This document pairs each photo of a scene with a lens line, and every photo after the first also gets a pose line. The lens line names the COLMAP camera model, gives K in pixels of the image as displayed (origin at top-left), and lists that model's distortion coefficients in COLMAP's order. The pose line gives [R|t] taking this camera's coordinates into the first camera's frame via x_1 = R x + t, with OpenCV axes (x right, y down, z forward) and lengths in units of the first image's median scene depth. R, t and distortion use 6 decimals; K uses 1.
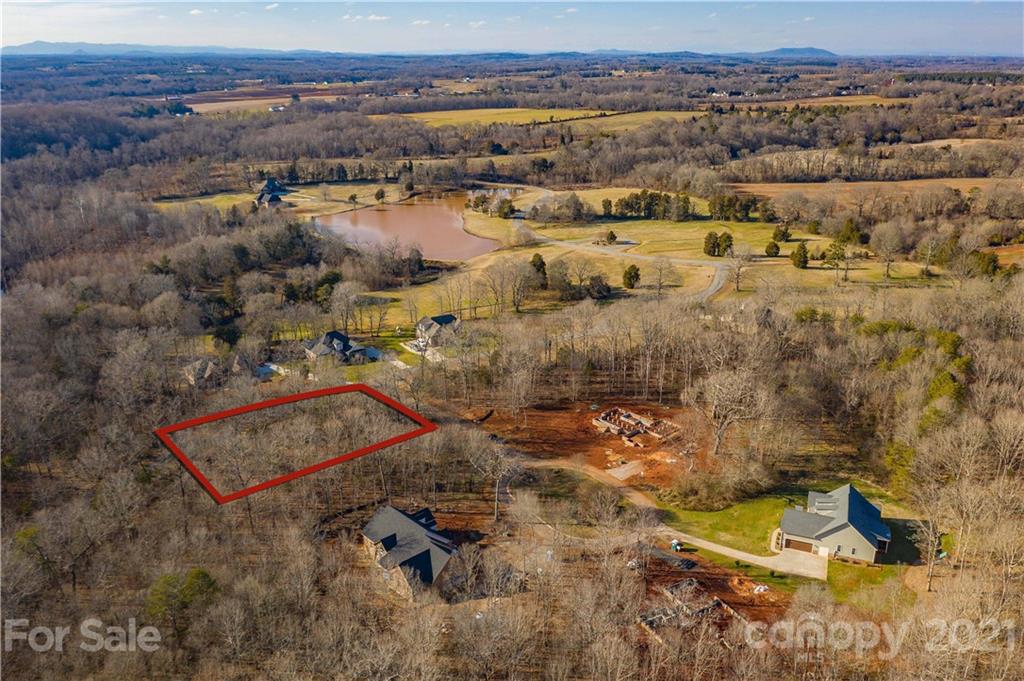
lens RADIAL K [[809.6, 0, 512.0], [0, 809.6, 340.5], [0, 0, 1]] dist [0.007035, 0.011727]
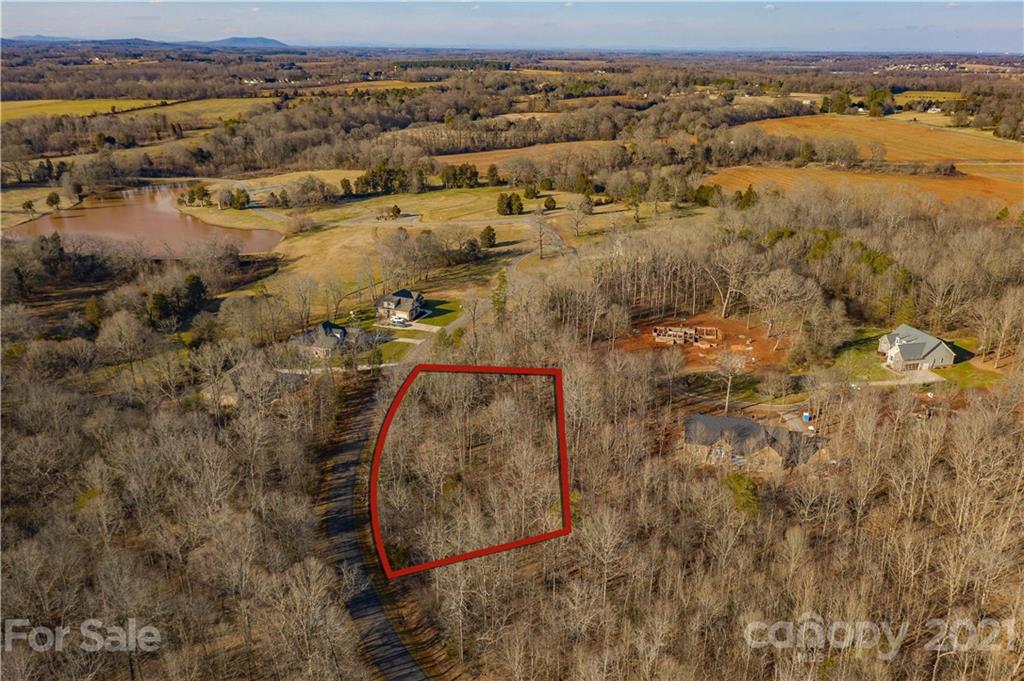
lens RADIAL K [[809.6, 0, 512.0], [0, 809.6, 340.5], [0, 0, 1]] dist [0.007035, 0.011727]
pose [[0.808426, -0.195148, 0.555307, -0.240686], [0.189003, 0.979544, 0.069082, -0.006416], [-0.557428, 0.049107, 0.828772, 0.047333]]
